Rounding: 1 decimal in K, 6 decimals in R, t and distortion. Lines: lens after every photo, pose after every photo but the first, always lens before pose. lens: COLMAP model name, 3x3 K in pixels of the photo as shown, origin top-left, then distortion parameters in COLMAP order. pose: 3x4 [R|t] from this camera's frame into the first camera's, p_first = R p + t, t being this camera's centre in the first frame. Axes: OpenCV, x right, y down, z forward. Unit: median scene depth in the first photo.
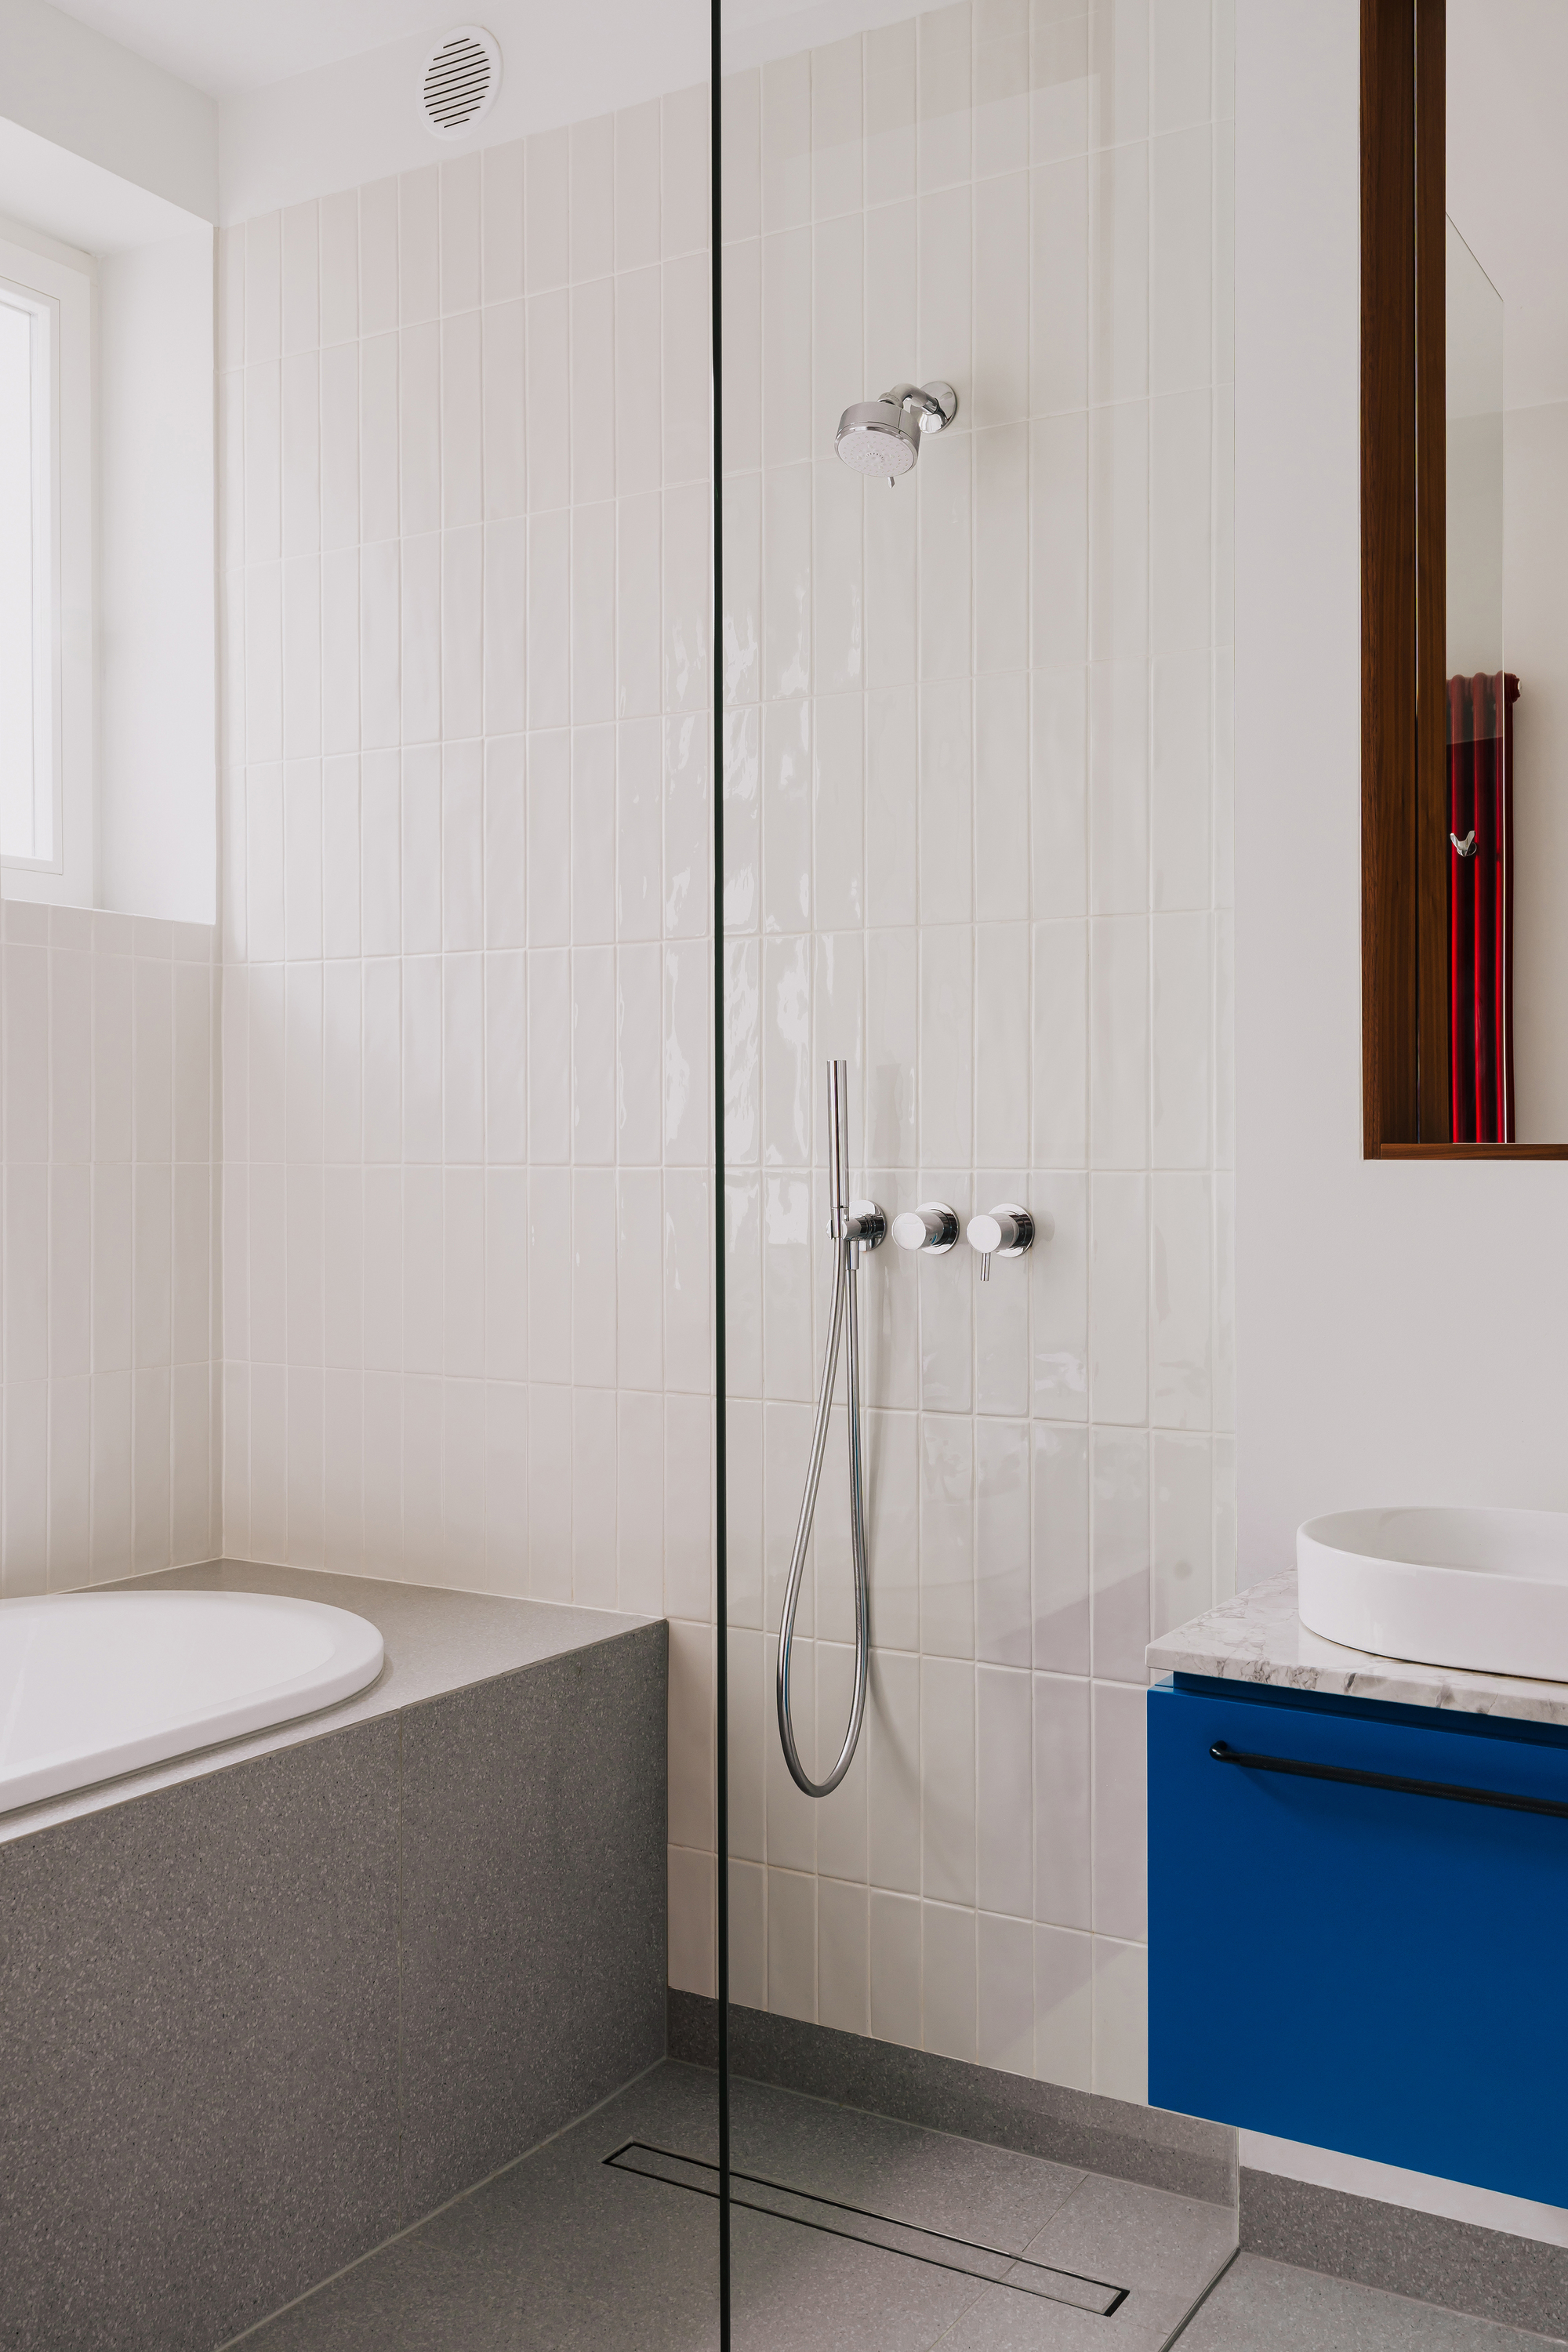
lens RADIAL K [[2068.3, 0, 786.3], [0, 2068.3, 1150.2], [0, 0, 1]] dist [-0.001673, -0.006128]
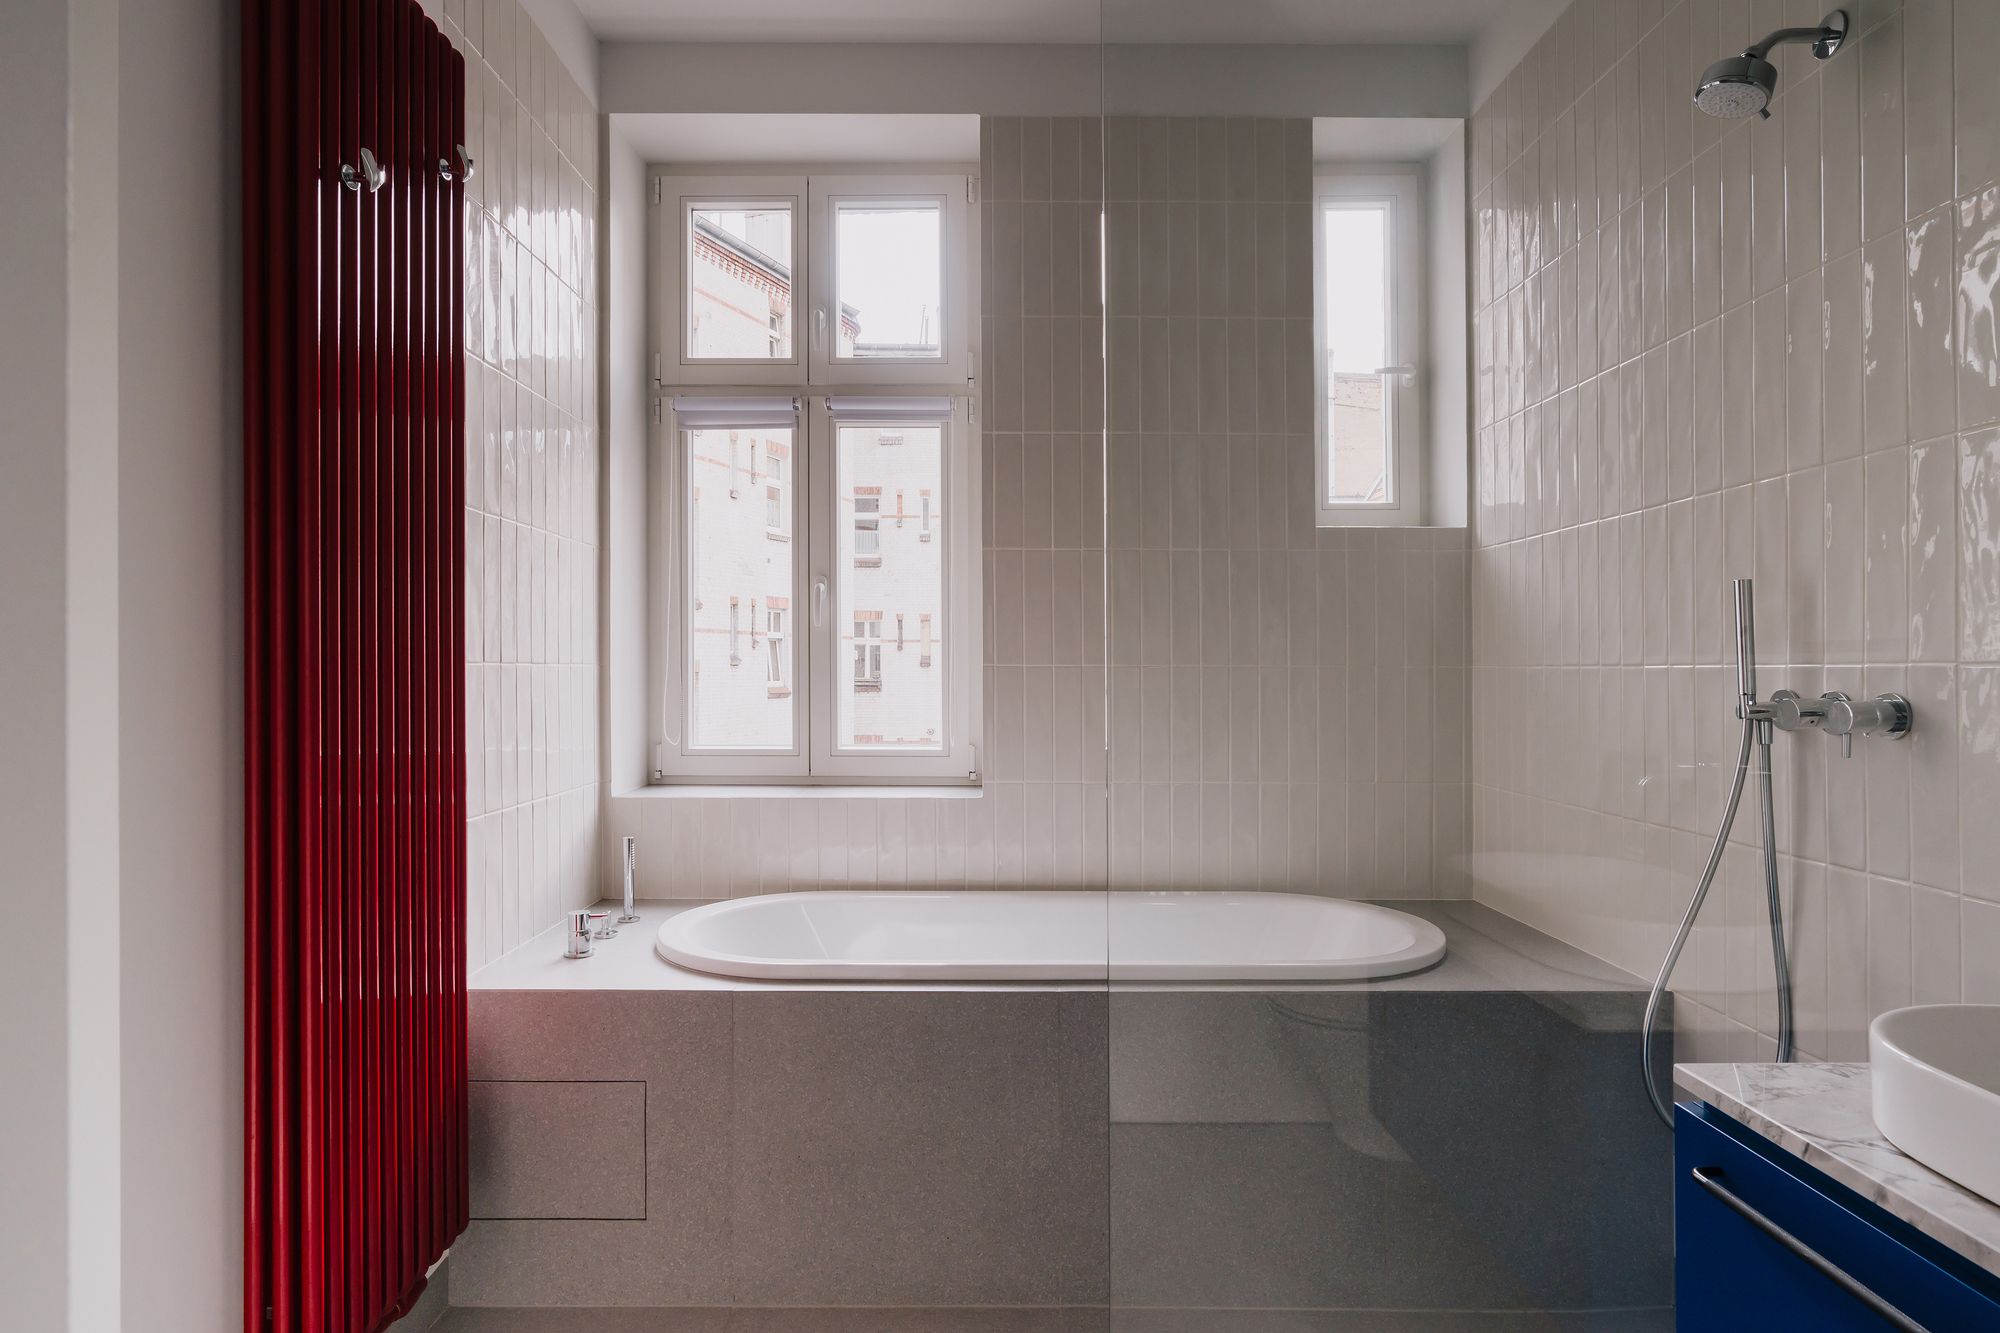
lens RADIAL K [[1083.1, 0, 1000.0], [0, 1083.1, 666.5], [0, 0, 1]] dist [0.001590, 0.000273]
pose [[0.522547, -0.007809, -0.852575, 0.405400], [0.004281, 0.999969, -0.006535, 0.014318], [0.852600, -0.000235, 0.522564, 0.289624]]
